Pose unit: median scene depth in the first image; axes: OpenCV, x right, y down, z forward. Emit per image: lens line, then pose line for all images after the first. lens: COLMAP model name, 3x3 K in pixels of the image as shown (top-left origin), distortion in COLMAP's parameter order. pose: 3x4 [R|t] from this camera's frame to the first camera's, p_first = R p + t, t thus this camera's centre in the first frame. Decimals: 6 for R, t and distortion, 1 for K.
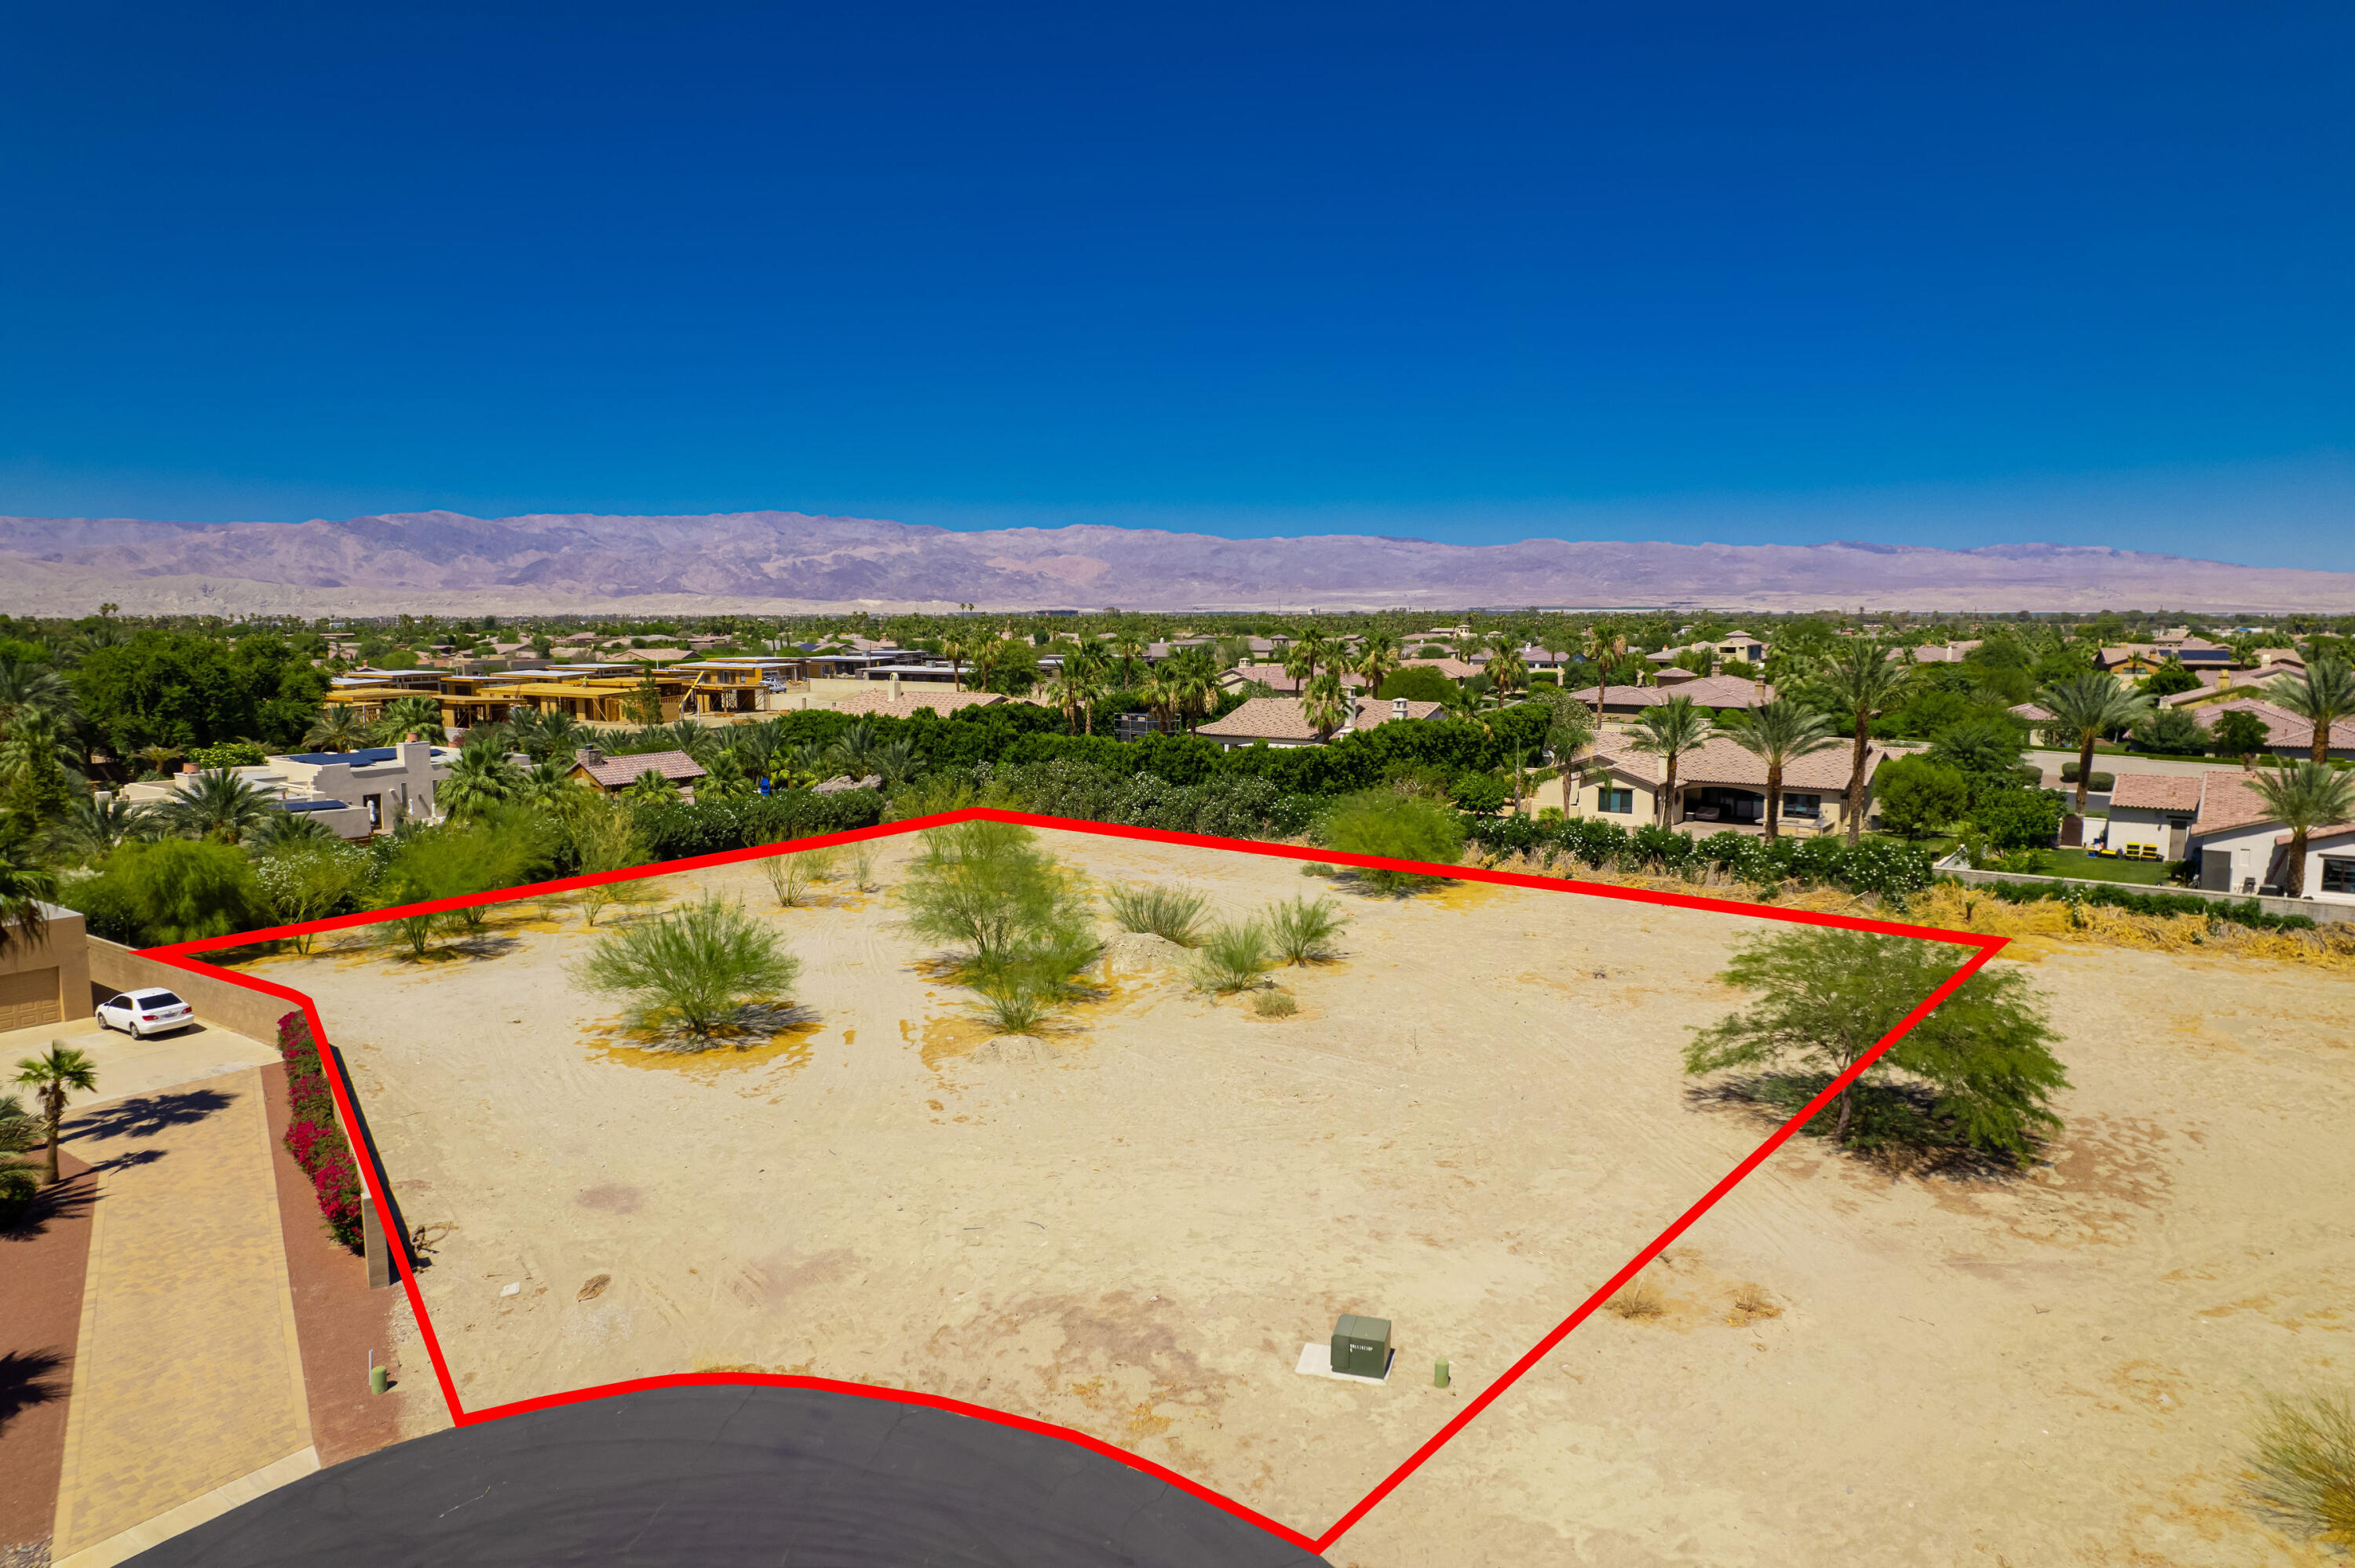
lens RADIAL K [[1501.6, 0, 1179.8], [0, 1501.6, 789.8], [0, 0, 1]] dist [-0.078483, 0.072762]
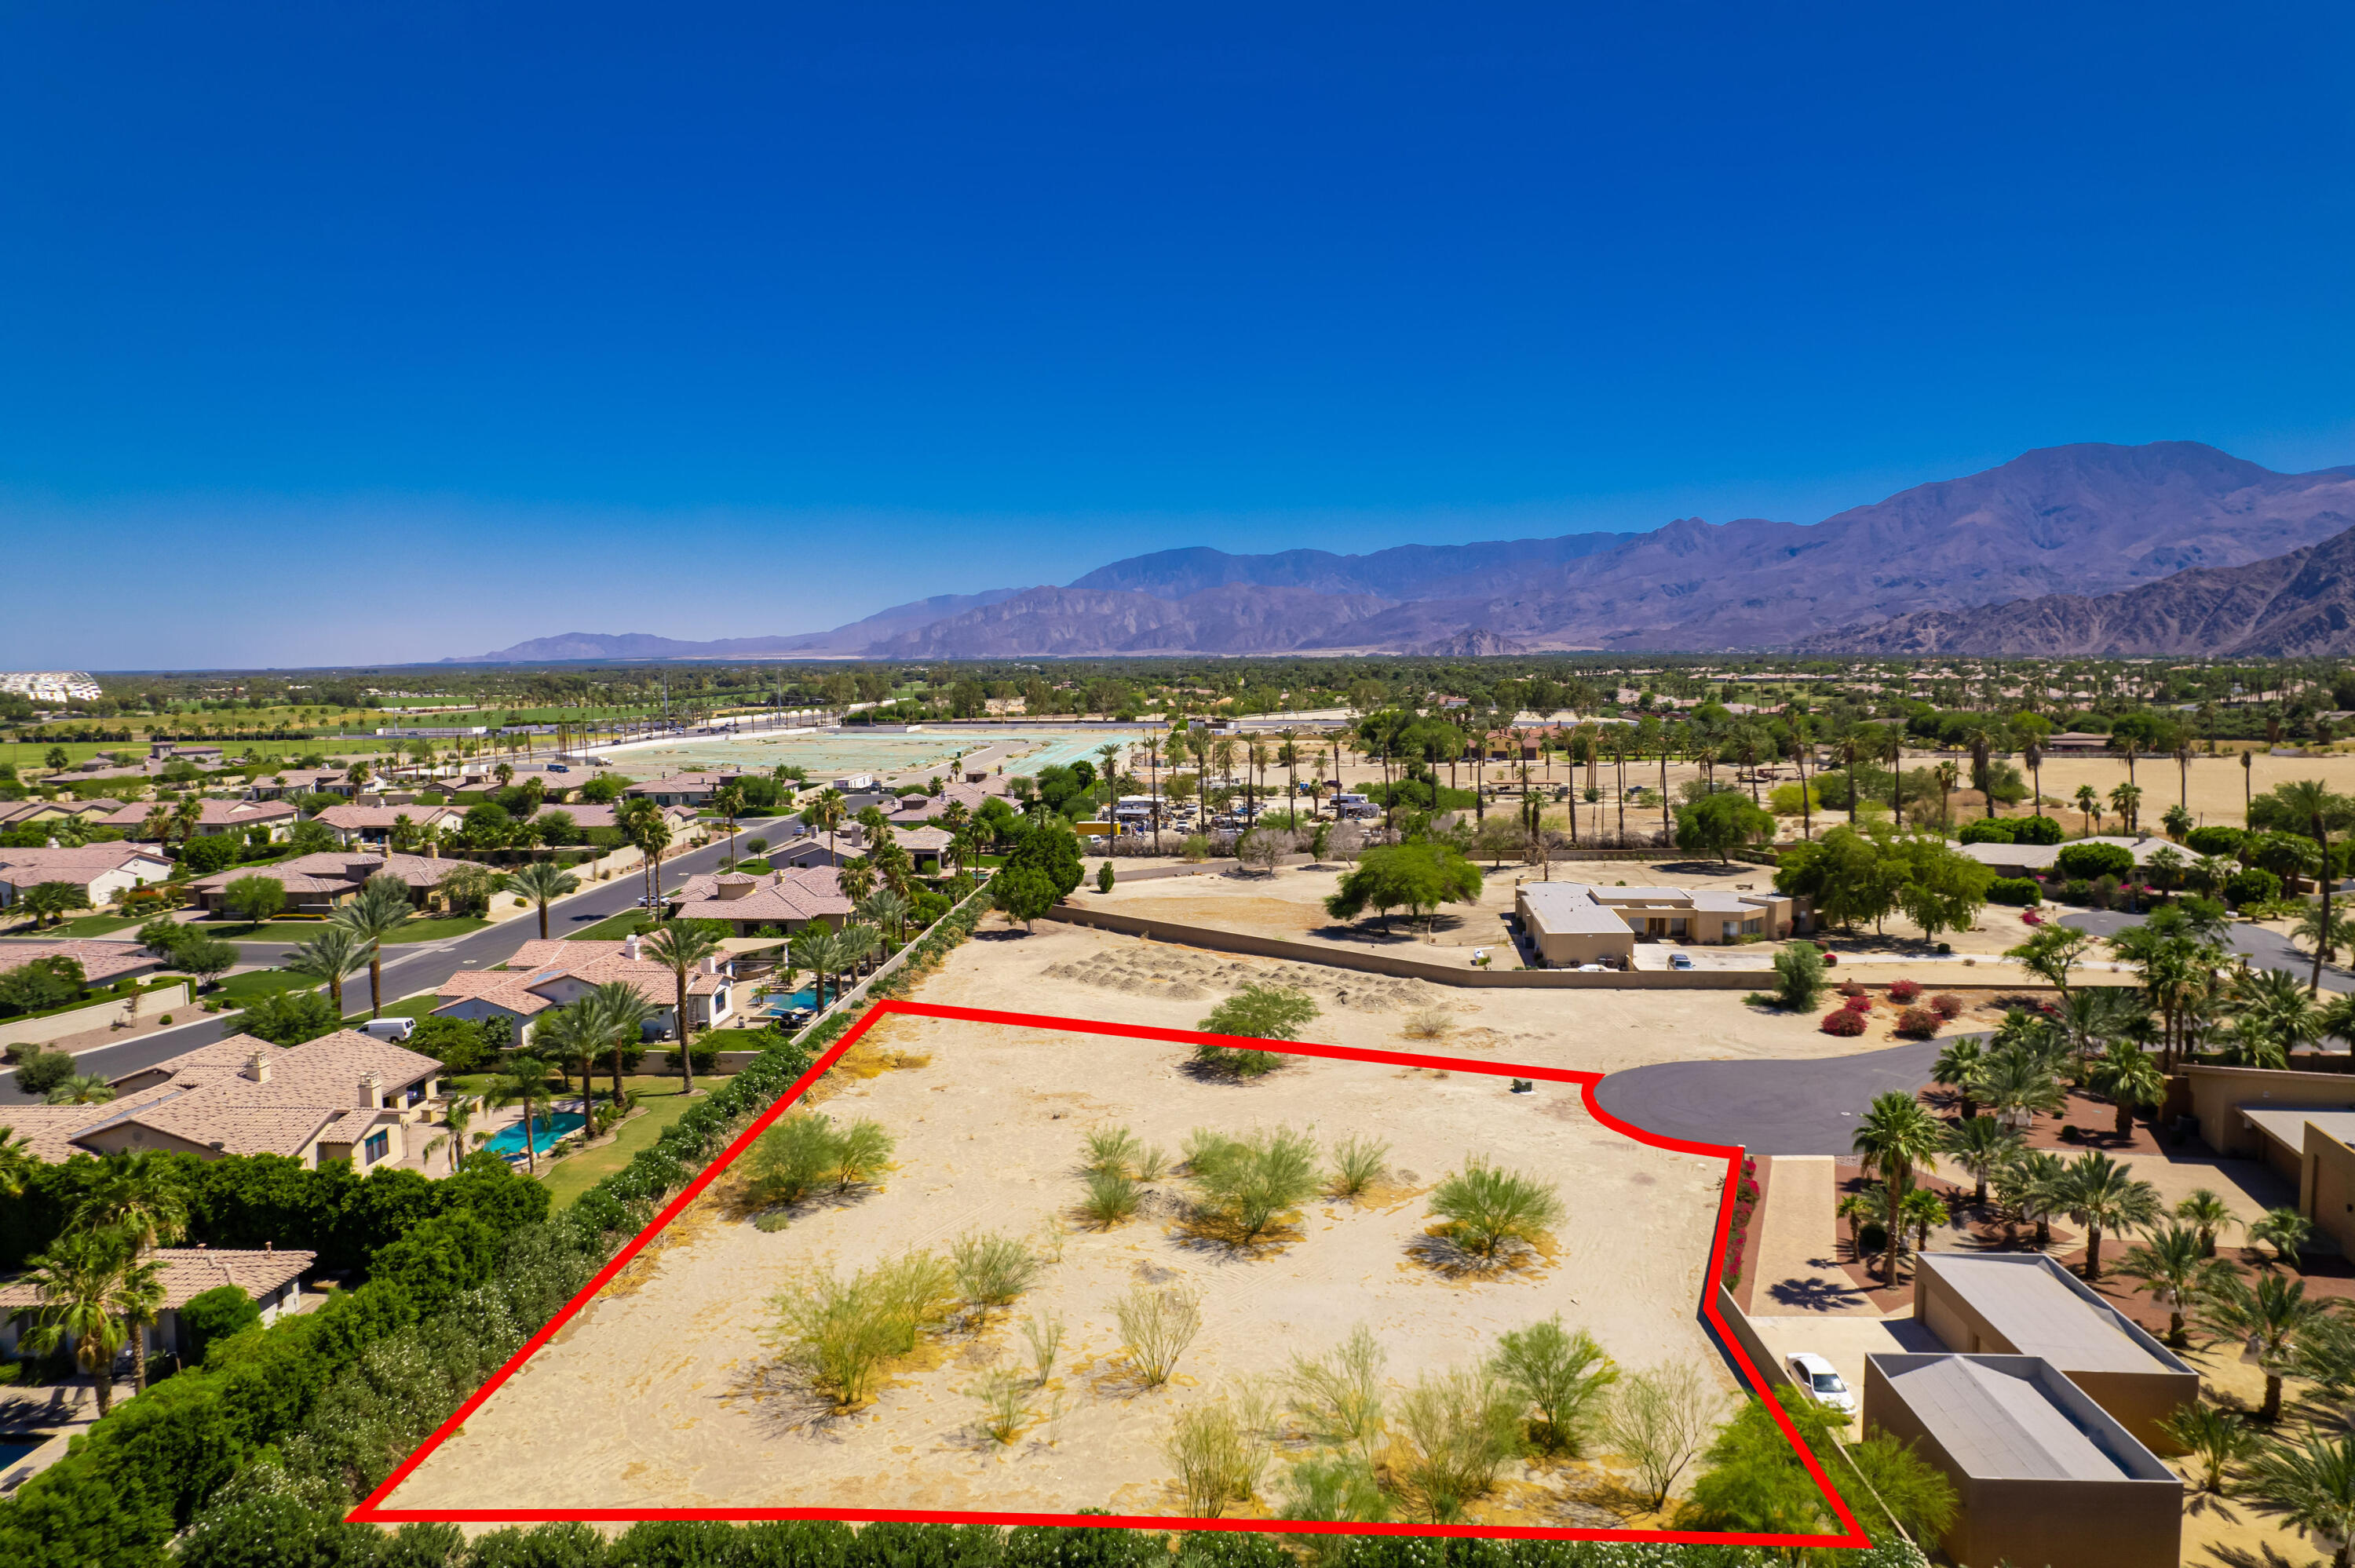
lens RADIAL K [[1501.6, 0, 1179.8], [0, 1501.6, 789.8], [0, 0, 1]] dist [-0.078483, 0.072762]
pose [[-0.535771, -0.071763, 0.841308, -1.186377], [0.109537, 0.982055, 0.153525, -0.481831], [-0.837228, 0.174409, -0.518296, 1.670055]]
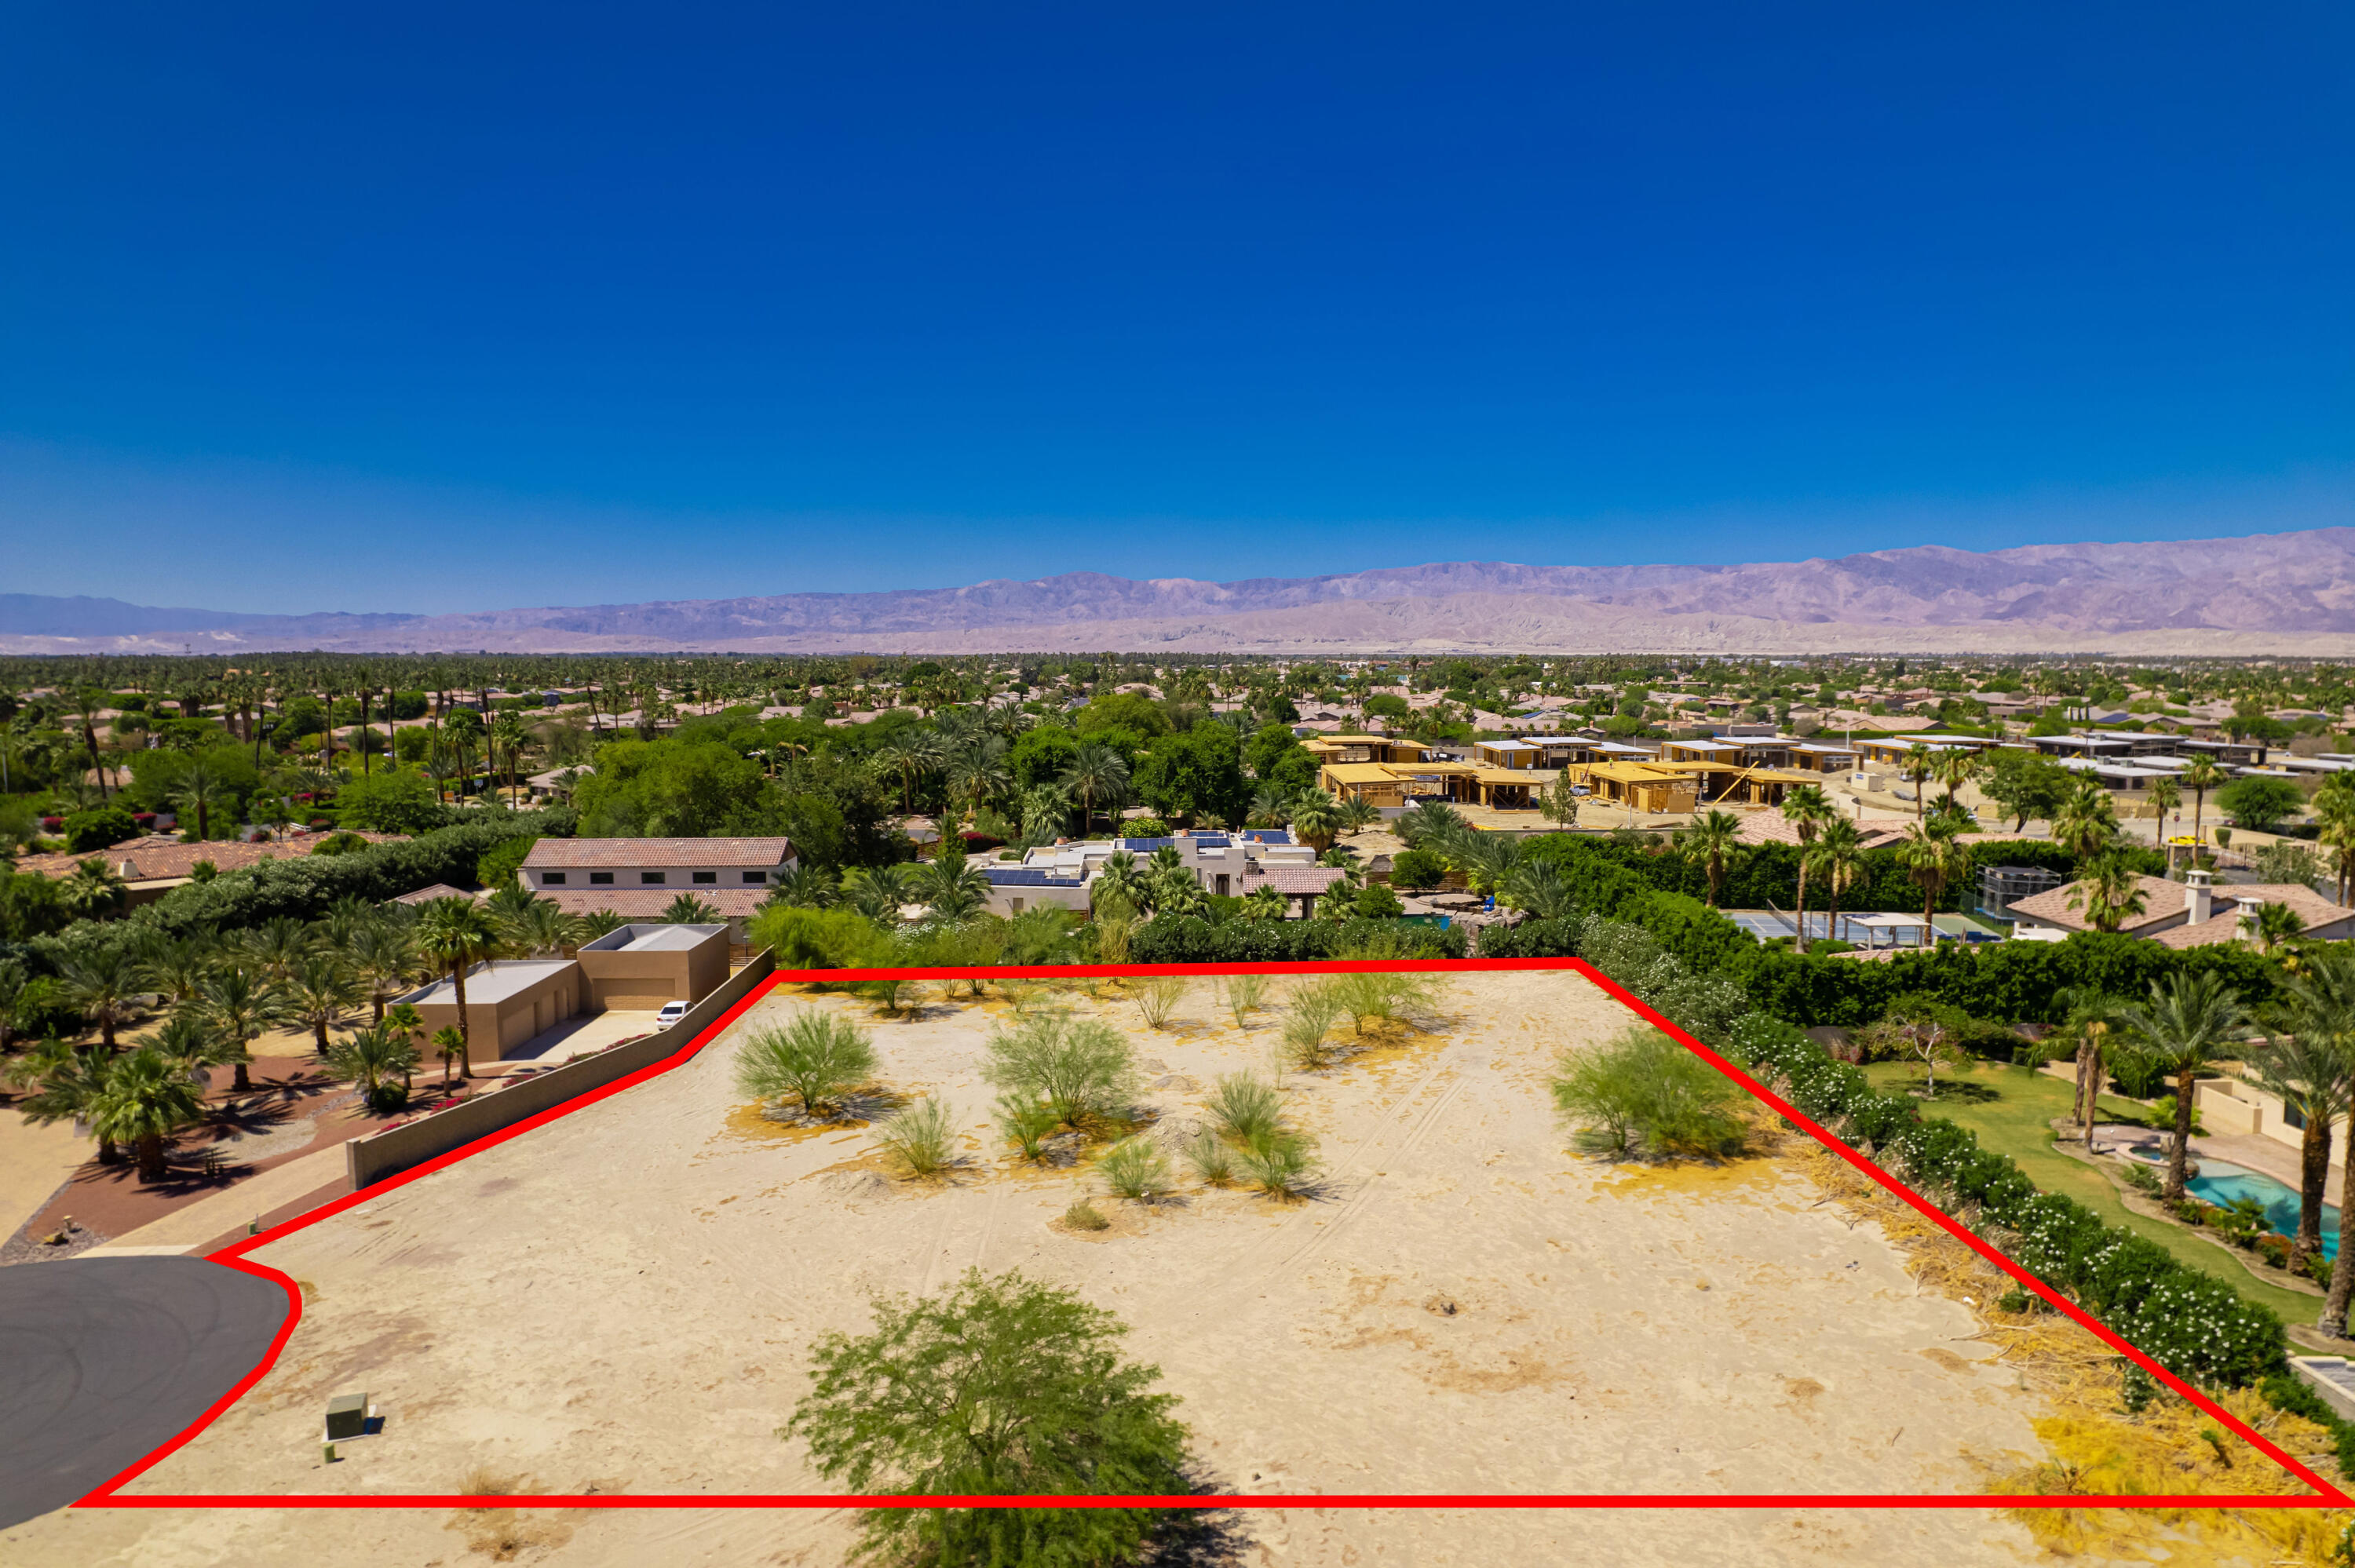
lens RADIAL K [[1501.6, 0, 1179.8], [0, 1501.6, 789.8], [0, 0, 1]] dist [-0.078483, 0.072762]
pose [[0.599591, 0.077001, -0.796594, 0.816740], [-0.095148, 0.995160, 0.024578, -0.168412], [0.794631, 0.061058, 0.604015, 0.348780]]
